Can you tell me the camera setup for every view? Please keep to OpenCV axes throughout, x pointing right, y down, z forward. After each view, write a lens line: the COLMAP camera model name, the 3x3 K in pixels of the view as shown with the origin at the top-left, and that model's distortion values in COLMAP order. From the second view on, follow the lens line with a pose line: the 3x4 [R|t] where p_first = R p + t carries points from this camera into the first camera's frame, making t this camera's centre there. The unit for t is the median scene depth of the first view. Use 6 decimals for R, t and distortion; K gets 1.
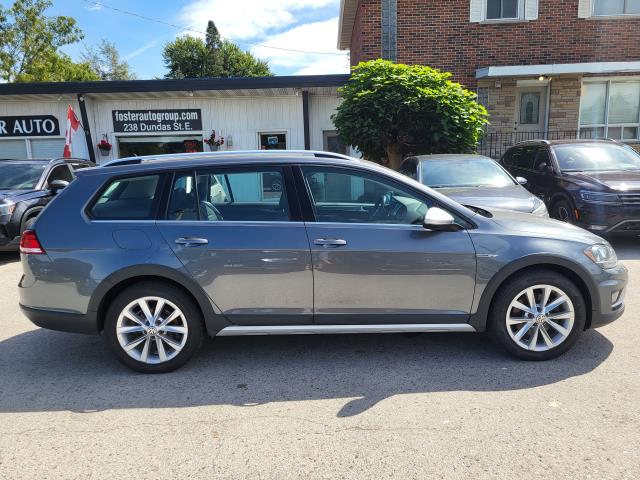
lens RADIAL K [[486.9, 0, 319.0], [0, 486.9, 247.3], [0, 0, 1]] dist [0.008300, 0.001581]
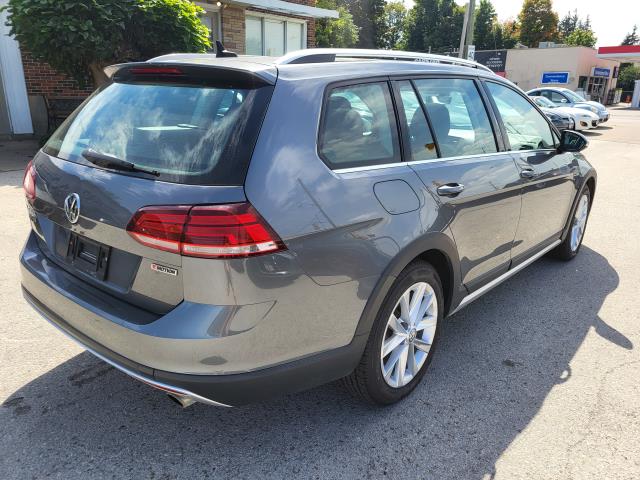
lens RADIAL K [[486.9, 0, 319.0], [0, 486.9, 247.3], [0, 0, 1]] dist [0.008300, 0.001581]
pose [[0.660280, -0.184295, 0.728056, -0.288620], [0.083670, 0.981440, 0.172554, -0.021643], [-0.746344, -0.053017, 0.663446, 0.221018]]
